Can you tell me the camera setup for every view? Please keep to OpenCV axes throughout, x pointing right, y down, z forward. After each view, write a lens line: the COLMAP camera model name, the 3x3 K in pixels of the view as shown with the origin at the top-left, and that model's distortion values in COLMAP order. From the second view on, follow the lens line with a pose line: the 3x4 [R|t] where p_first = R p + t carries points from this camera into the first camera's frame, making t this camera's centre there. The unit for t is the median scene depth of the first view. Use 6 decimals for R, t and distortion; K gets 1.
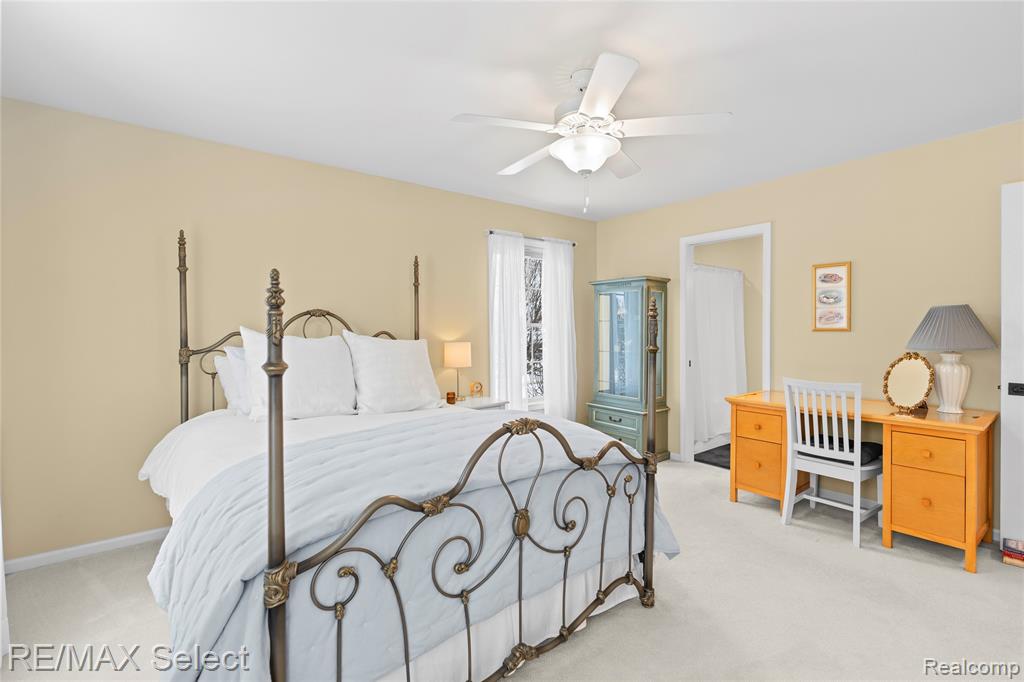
lens RADIAL K [[479.8, 0, 521.7], [0, 479.8, 326.6], [0, 0, 1]] dist [-0.022218, 0.000292]
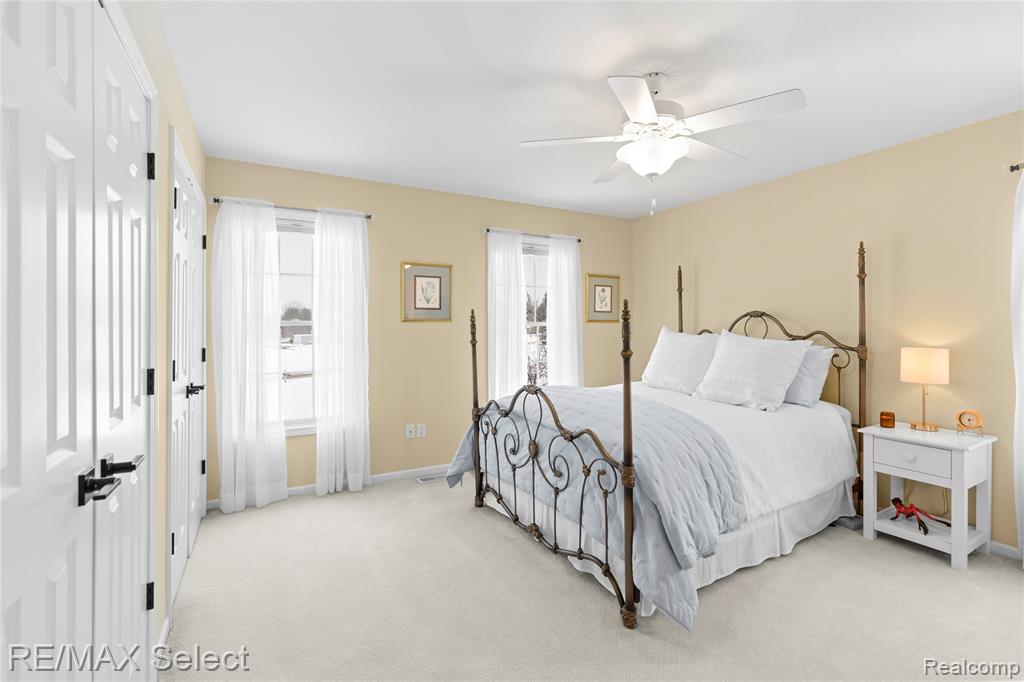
lens RADIAL K [[479.8, 0, 521.7], [0, 479.8, 326.6], [0, 0, 1]] dist [-0.022218, 0.000292]
pose [[-0.195800, 0.000617, -0.980644, 1.469305], [0.001761, 0.999998, 0.000278, -0.007029], [0.980642, -0.001672, -0.195801, 1.167218]]
